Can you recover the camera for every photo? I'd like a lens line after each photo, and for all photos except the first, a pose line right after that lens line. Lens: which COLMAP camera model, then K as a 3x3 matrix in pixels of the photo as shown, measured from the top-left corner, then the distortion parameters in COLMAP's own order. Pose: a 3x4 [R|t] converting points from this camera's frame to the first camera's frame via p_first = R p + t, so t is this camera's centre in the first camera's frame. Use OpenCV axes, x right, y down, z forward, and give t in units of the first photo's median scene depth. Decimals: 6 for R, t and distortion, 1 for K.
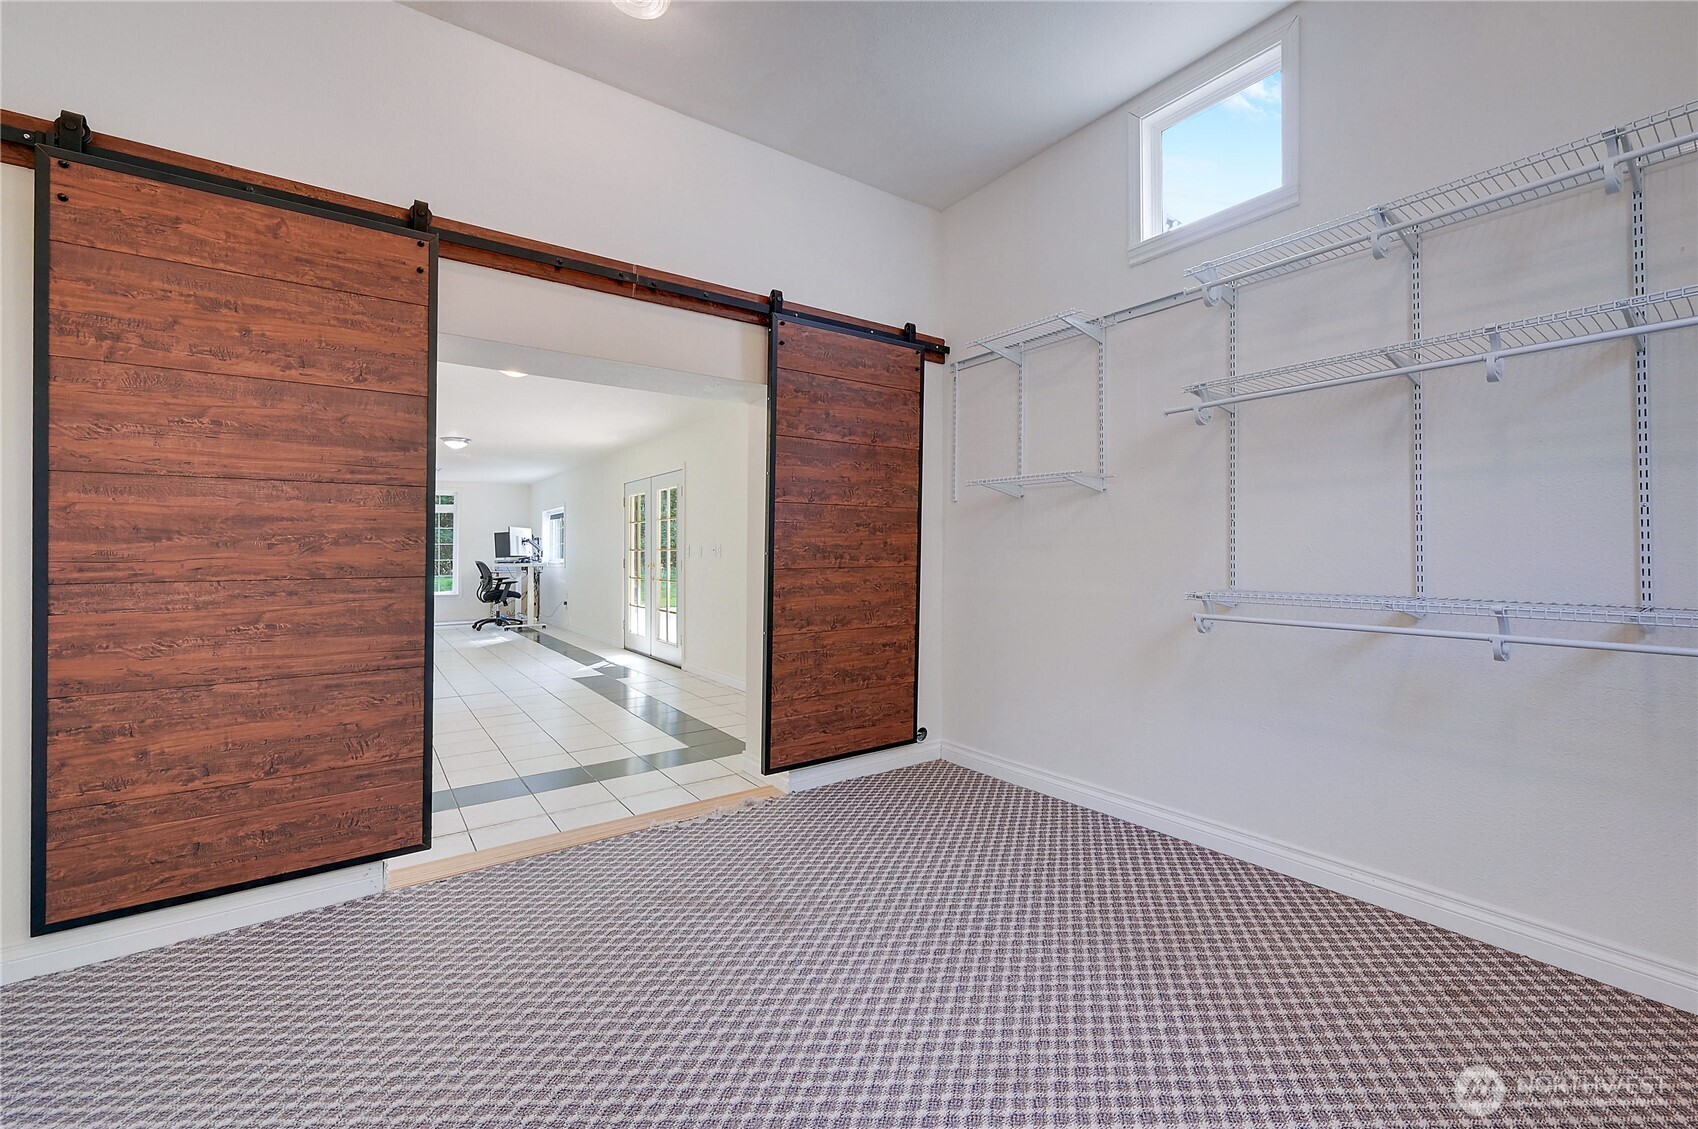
lens RADIAL K [[689.3, 0, 844.1], [0, 689.3, 551.0], [0, 0, 1]] dist [-0.000349, -0.000152]
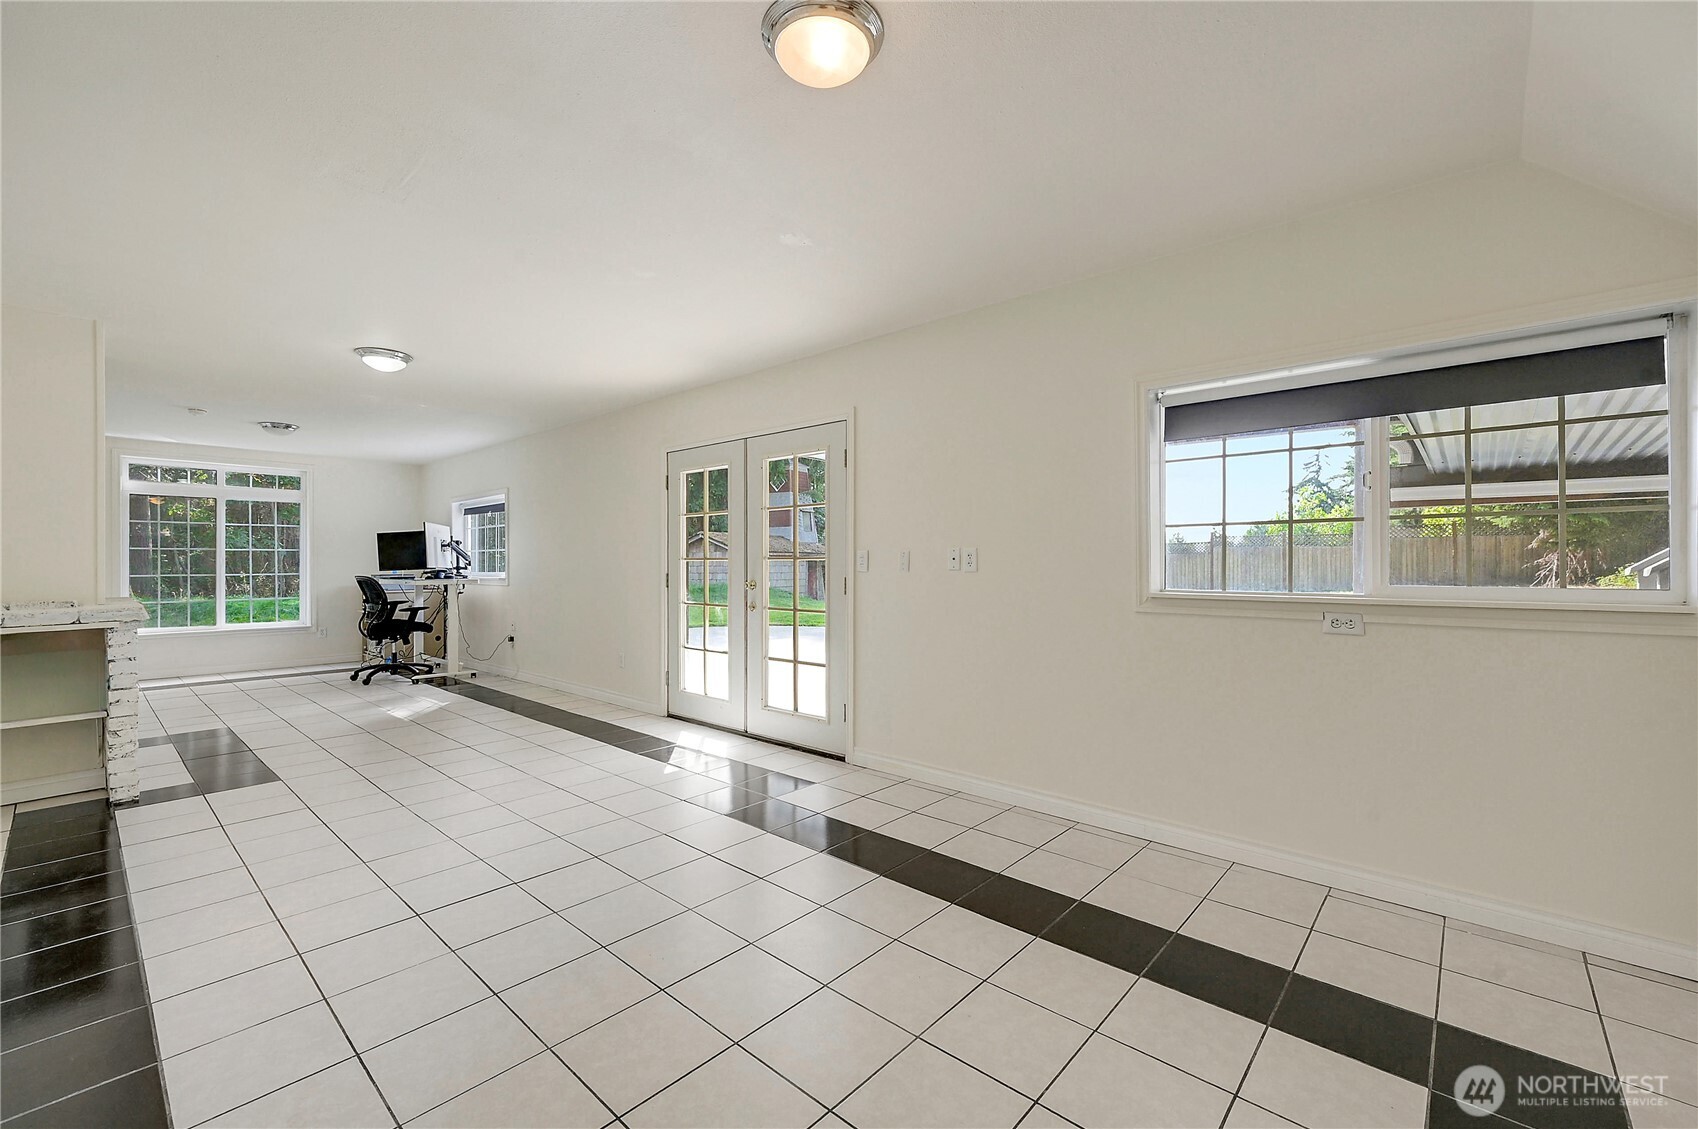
lens RADIAL K [[689.3, 0, 855.2], [0, 689.3, 572.4], [0, 0, 1]] dist [-0.000349, -0.000152]
pose [[0.973353, 0.003125, 0.229291, -0.230788], [-0.005819, 0.999922, 0.011074, 0.001867], [-0.229238, -0.012113, 0.973295, 0.270618]]
